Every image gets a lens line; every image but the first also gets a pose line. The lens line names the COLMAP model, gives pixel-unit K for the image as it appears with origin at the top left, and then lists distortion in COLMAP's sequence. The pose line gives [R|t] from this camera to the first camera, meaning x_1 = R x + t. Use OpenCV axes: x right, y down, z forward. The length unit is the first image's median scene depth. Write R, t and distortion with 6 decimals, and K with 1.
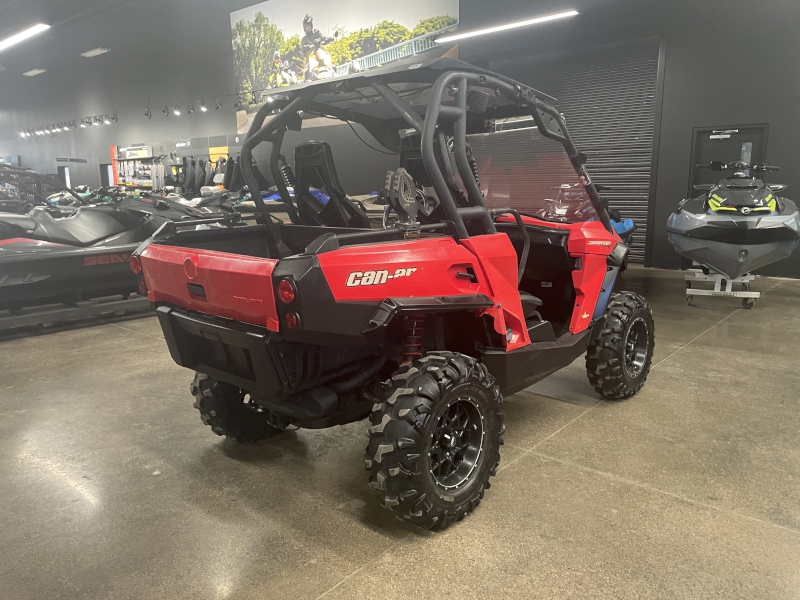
lens RADIAL K [[601.6, 0, 399.1], [0, 601.6, 303.7], [0, 0, 1]] dist [0.066046, -0.079680]
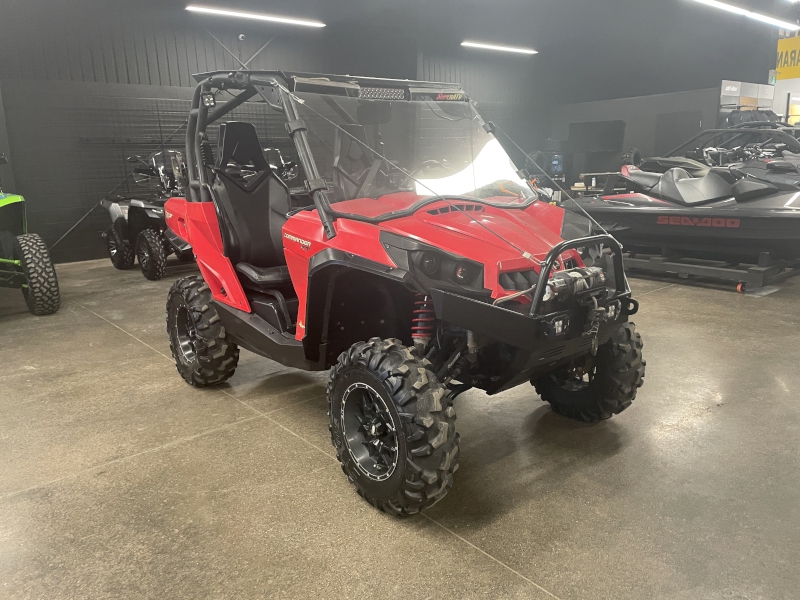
lens RADIAL K [[601.6, 0, 400.2], [0, 601.6, 299.1], [0, 0, 1]] dist [0.066046, -0.079680]
pose [[-0.160490, 0.234831, -0.958696, 0.271035], [-0.155760, 0.953091, 0.259533, -0.062737], [0.974670, 0.190979, -0.116384, 0.310922]]
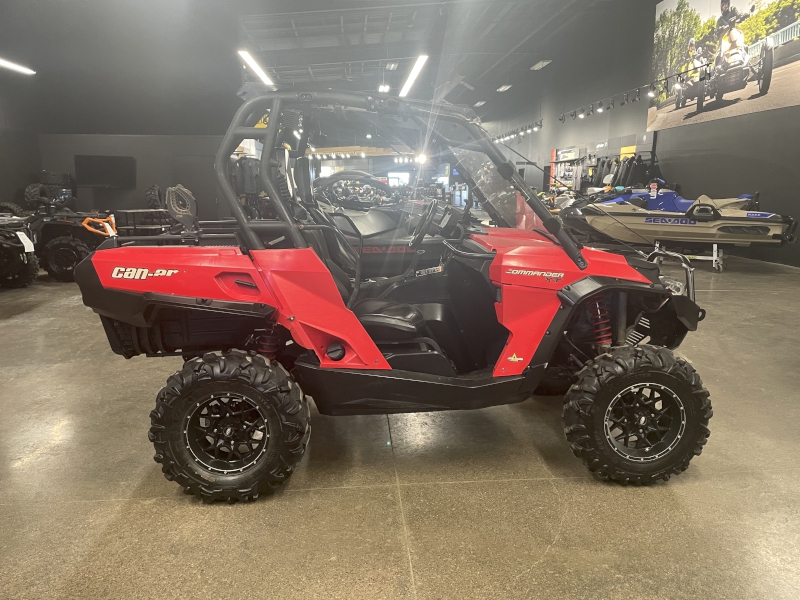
lens RADIAL K [[601.6, 0, 403.1], [0, 601.6, 306.0], [0, 0, 1]] dist [0.066046, -0.079680]
pose [[0.710629, 0.143224, -0.688835, 0.193329], [-0.138340, 0.988392, 0.062791, -0.020816], [0.689832, 0.050672, 0.722194, 0.075008]]
